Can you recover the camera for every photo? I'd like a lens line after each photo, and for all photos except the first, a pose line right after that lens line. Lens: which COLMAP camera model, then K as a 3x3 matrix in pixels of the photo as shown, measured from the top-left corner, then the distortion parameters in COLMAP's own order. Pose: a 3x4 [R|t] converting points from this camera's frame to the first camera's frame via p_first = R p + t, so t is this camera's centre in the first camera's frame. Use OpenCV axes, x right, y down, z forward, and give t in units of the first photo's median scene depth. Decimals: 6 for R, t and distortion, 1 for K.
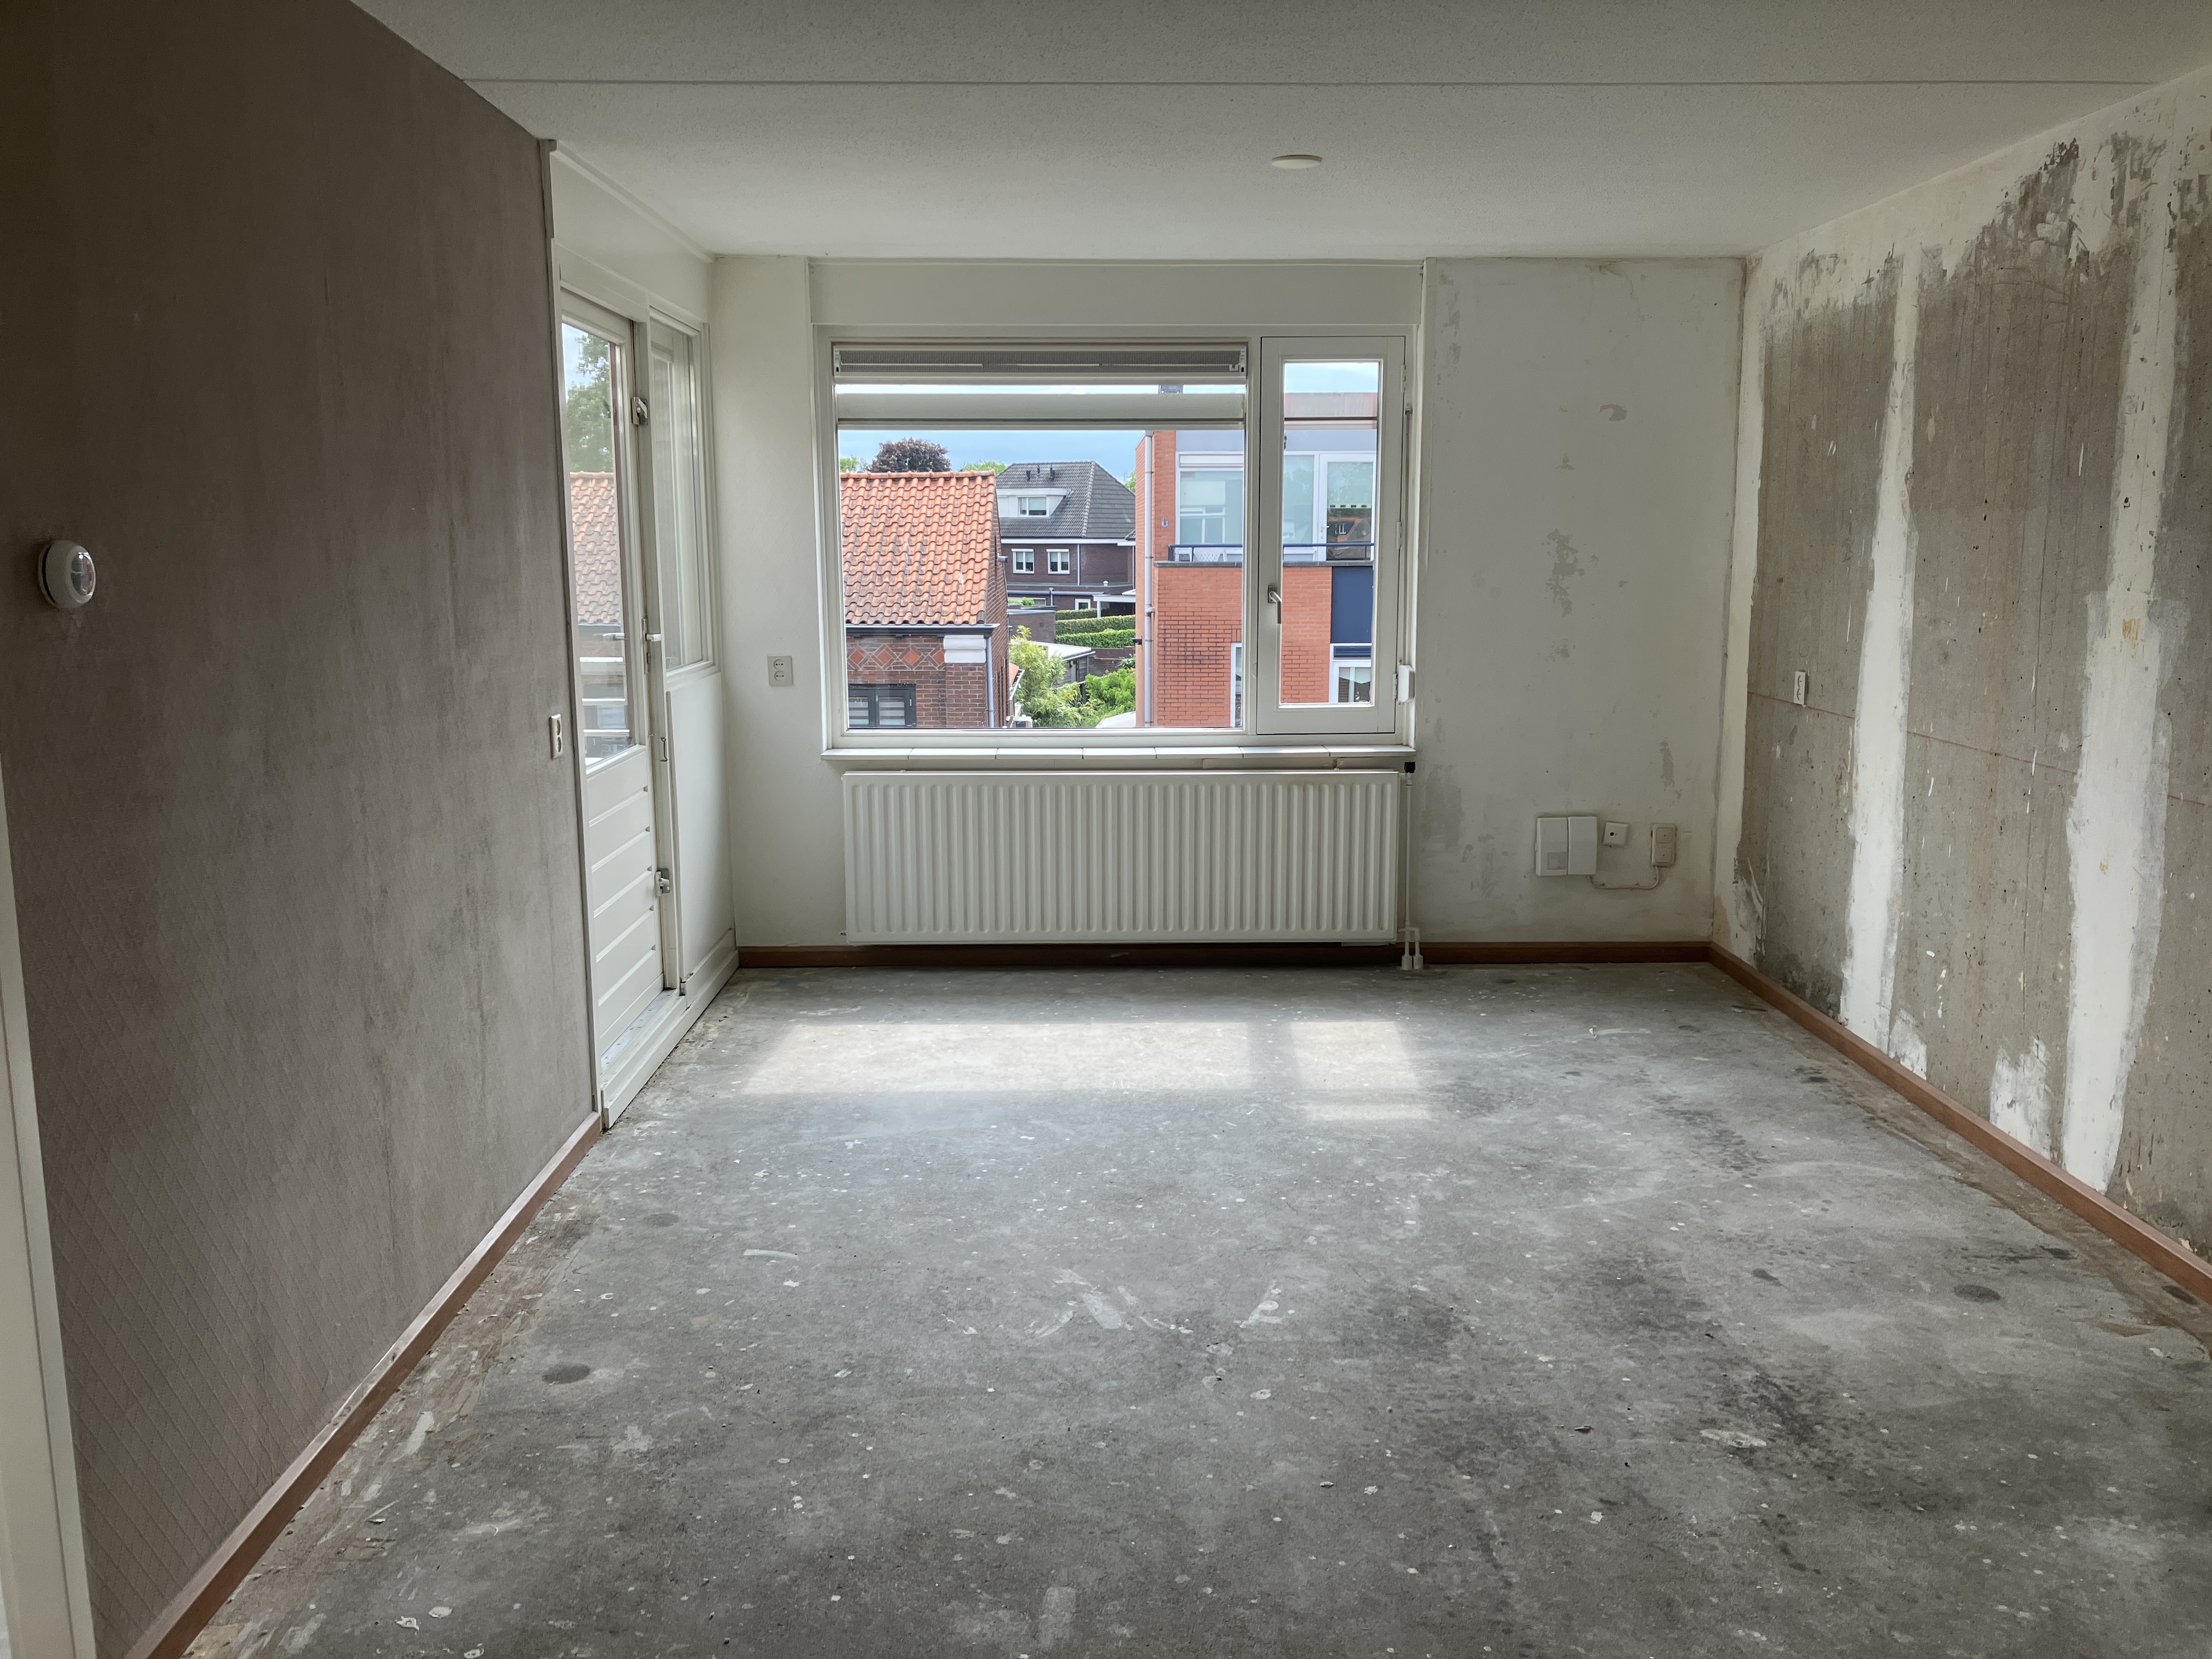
lens RADIAL K [[1817.0, 0, 1115.5], [0, 1817.0, 827.2], [0, 0, 1]] dist [0.001347, 0.003046]
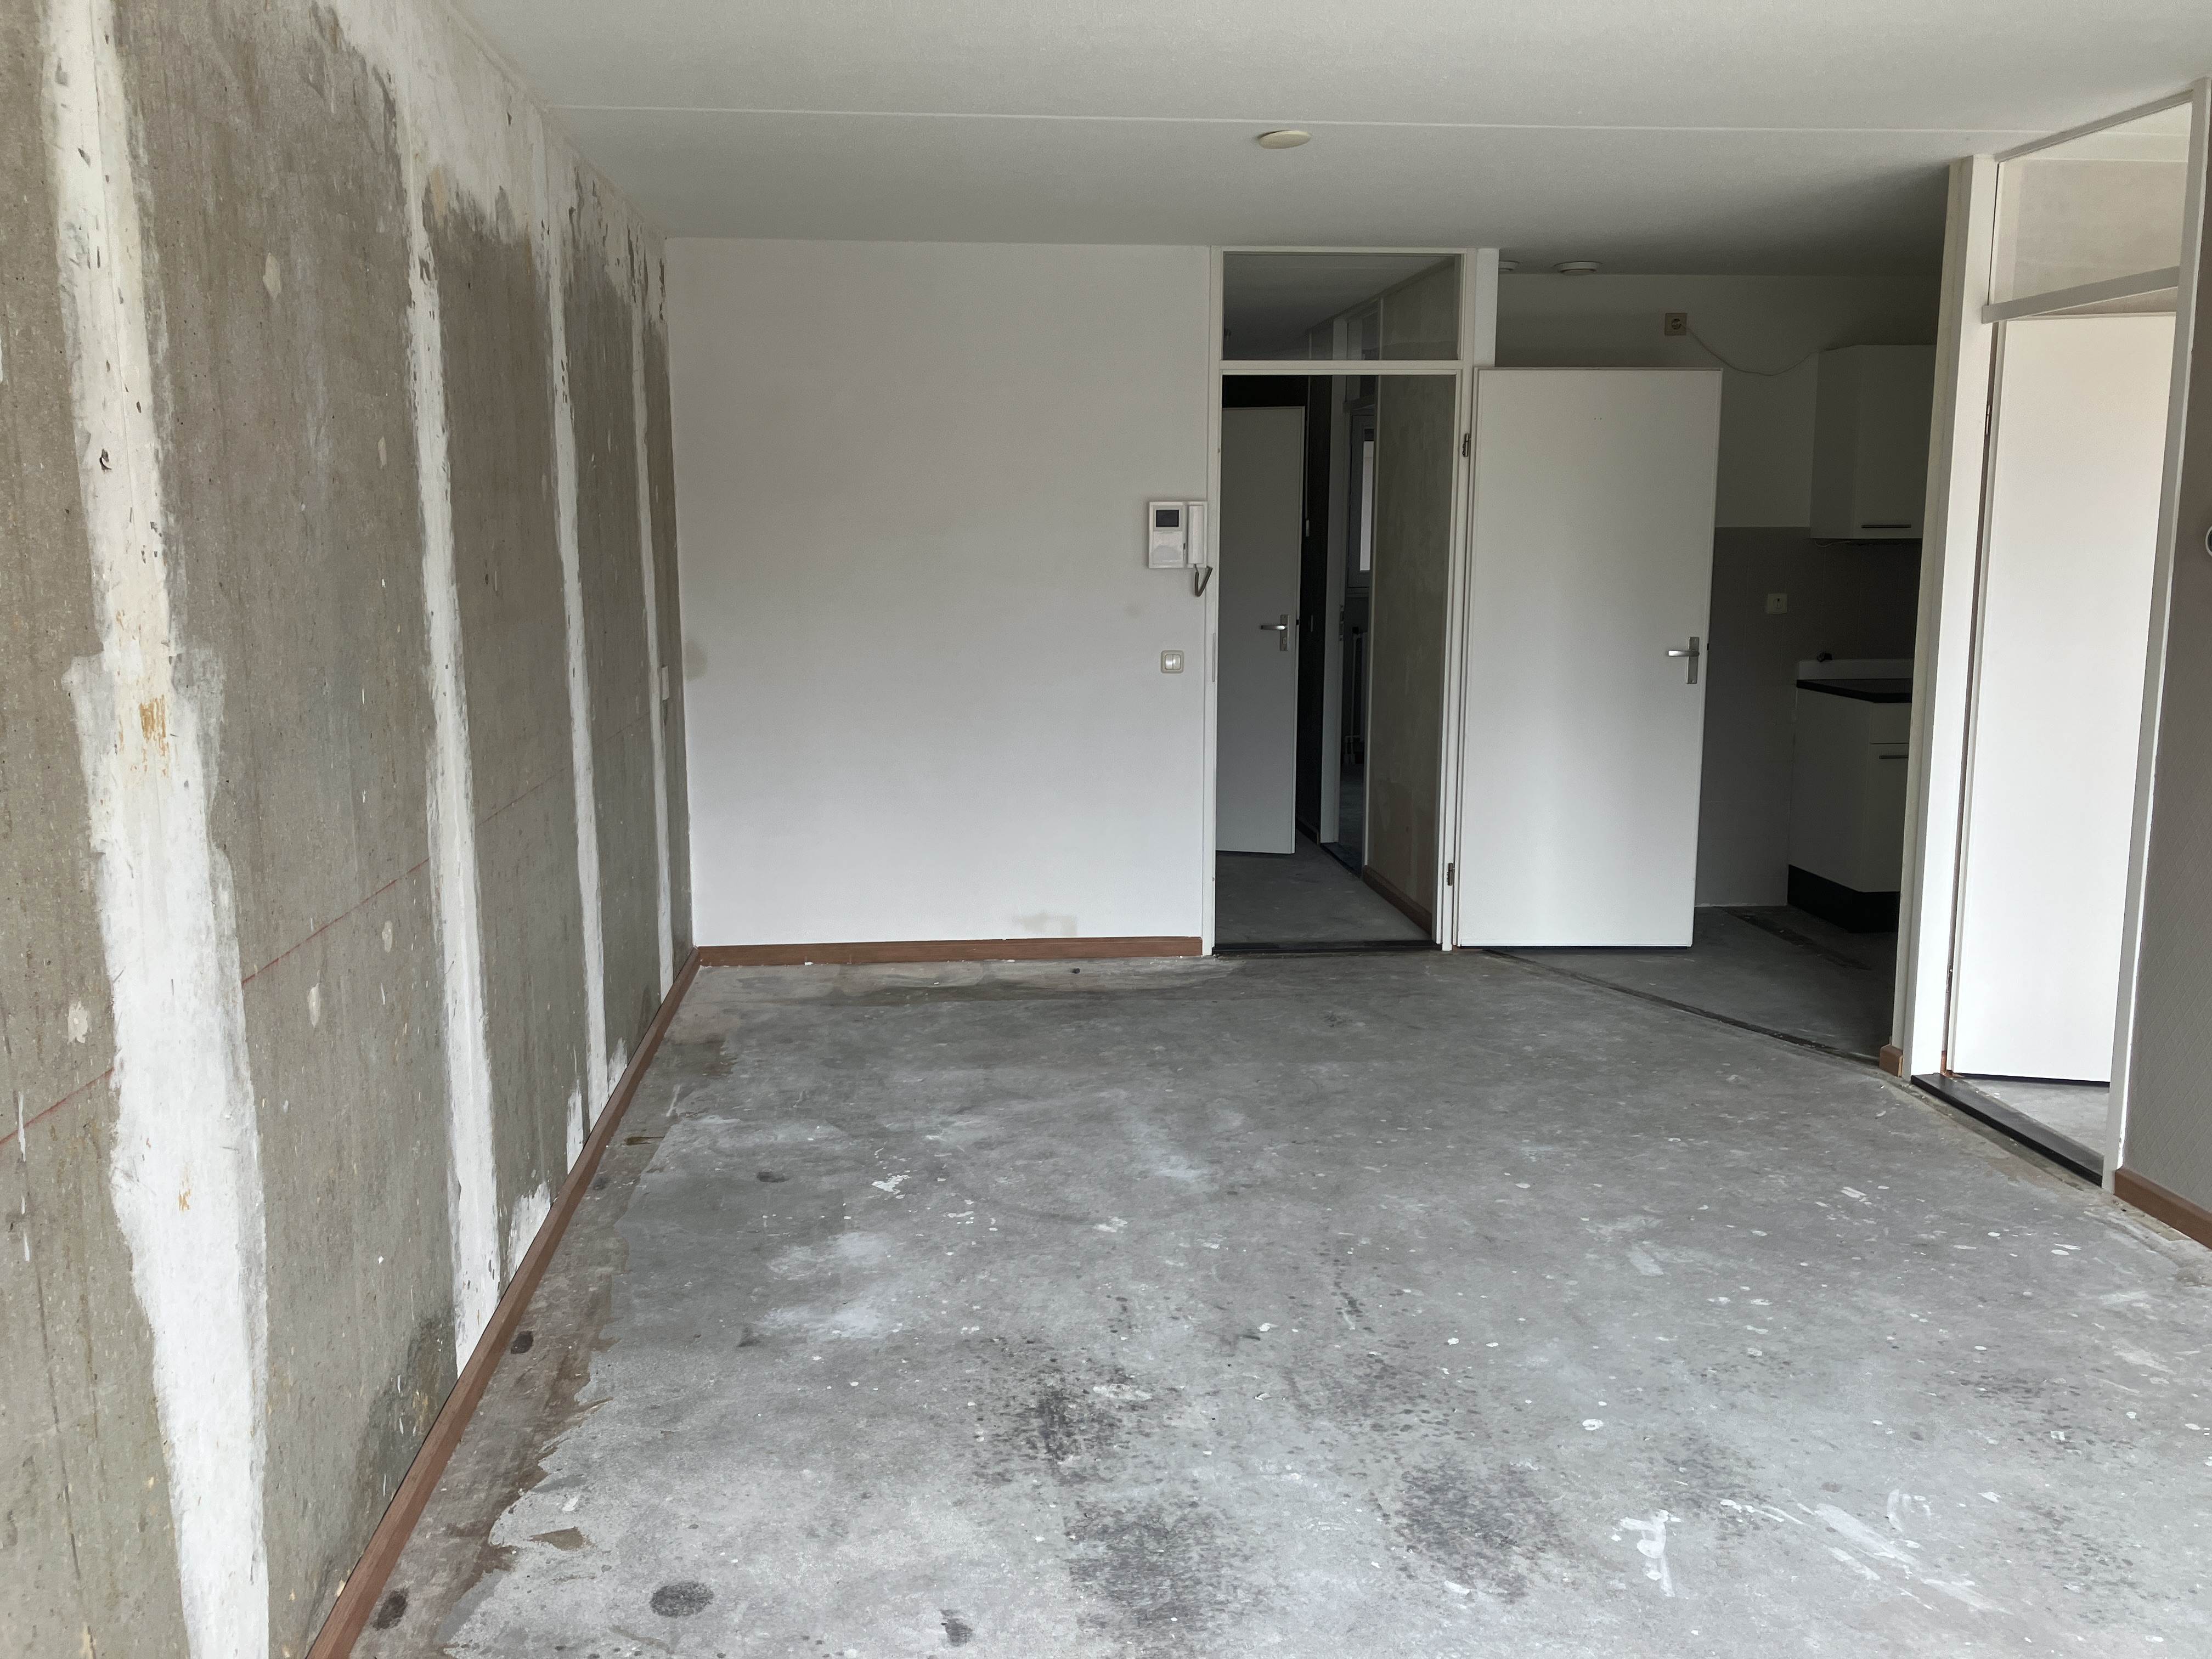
lens RADIAL K [[1817.0, 0, 1102.7], [0, 1817.0, 826.2], [0, 0, 1]] dist [0.001347, 0.003046]
pose [[-0.996602, 0.022991, -0.079094, 0.378323], [-0.003423, 0.947866, 0.318651, -0.267486], [0.082296, 0.317839, -0.944566, 1.668432]]
